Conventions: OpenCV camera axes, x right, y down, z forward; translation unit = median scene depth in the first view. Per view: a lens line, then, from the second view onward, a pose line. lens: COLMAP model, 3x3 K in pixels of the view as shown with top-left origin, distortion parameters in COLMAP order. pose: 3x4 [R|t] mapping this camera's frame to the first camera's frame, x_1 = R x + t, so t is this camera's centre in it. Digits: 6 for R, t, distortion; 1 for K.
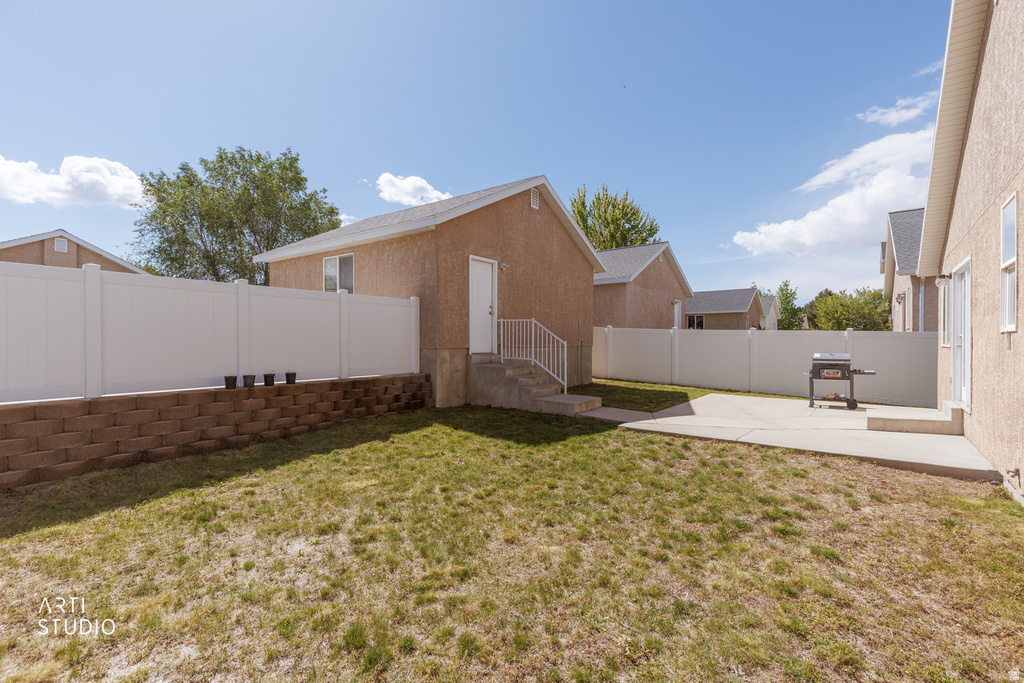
lens RADIAL K [[456.3, 0, 516.3], [0, 456.3, 342.9], [0, 0, 1]] dist [0.011803, -0.000908]
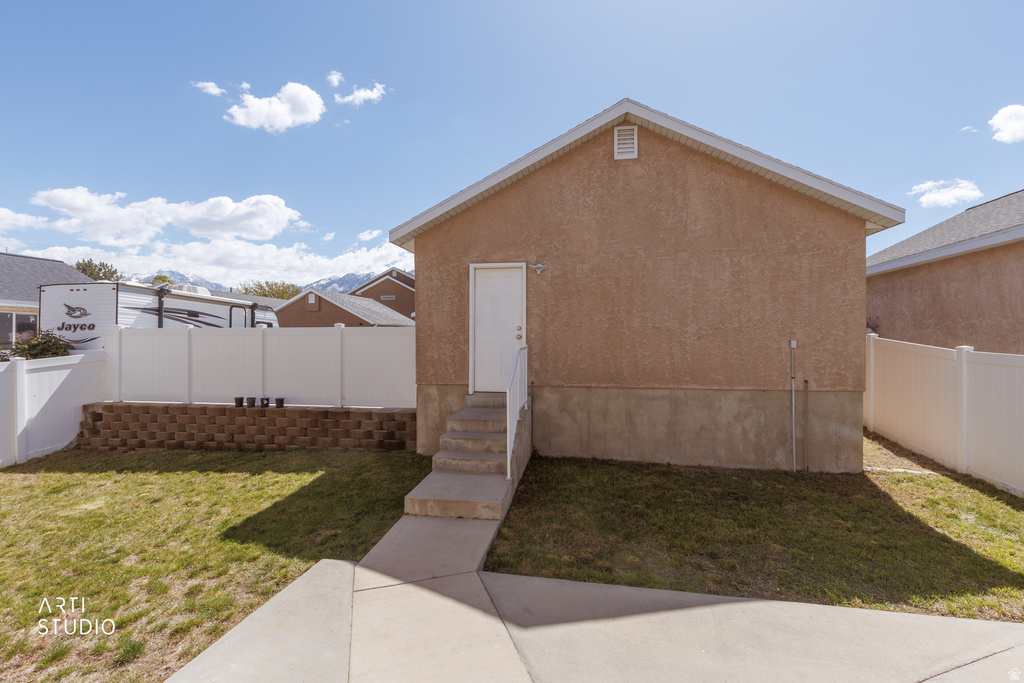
lens RADIAL K [[456.3, 0, 514.2], [0, 456.3, 340.6], [0, 0, 1]] dist [0.011803, -0.000908]
pose [[0.456422, 0.000037, -0.889763, 0.694551], [-0.004906, 0.999985, -0.002475, -0.069961], [0.889750, 0.005494, 0.456416, 0.805895]]
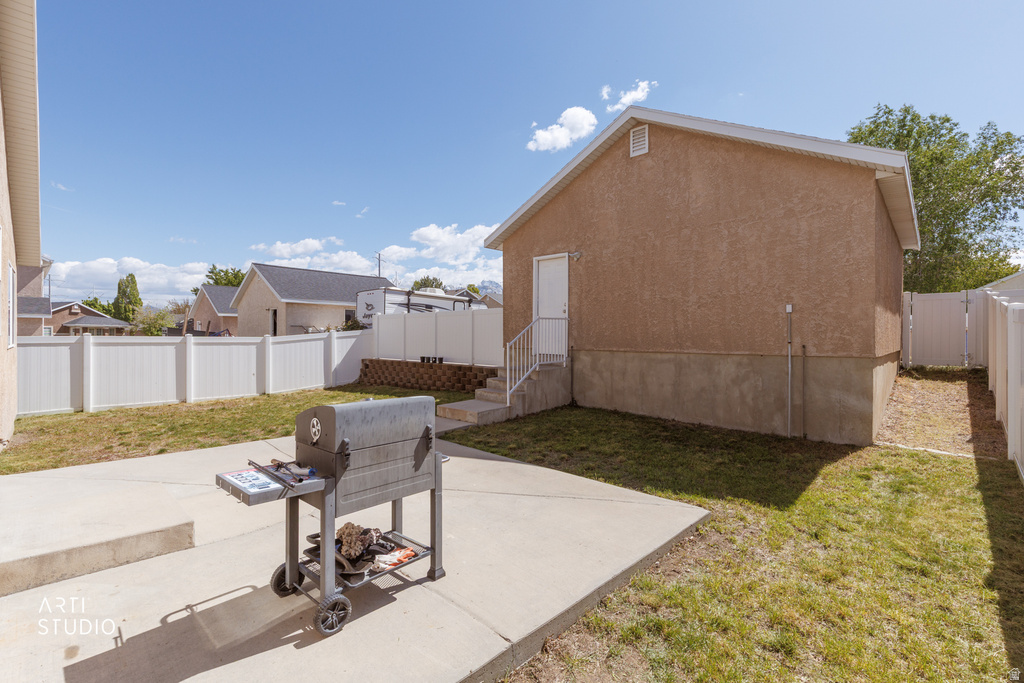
lens RADIAL K [[456.3, 0, 515.5], [0, 456.3, 336.8], [0, 0, 1]] dist [0.011803, -0.000908]
pose [[-0.112686, 0.000576, -0.993630, 1.035395], [-0.008272, 0.999965, 0.001518, -0.018286], [0.993596, 0.008390, -0.112678, 1.212206]]
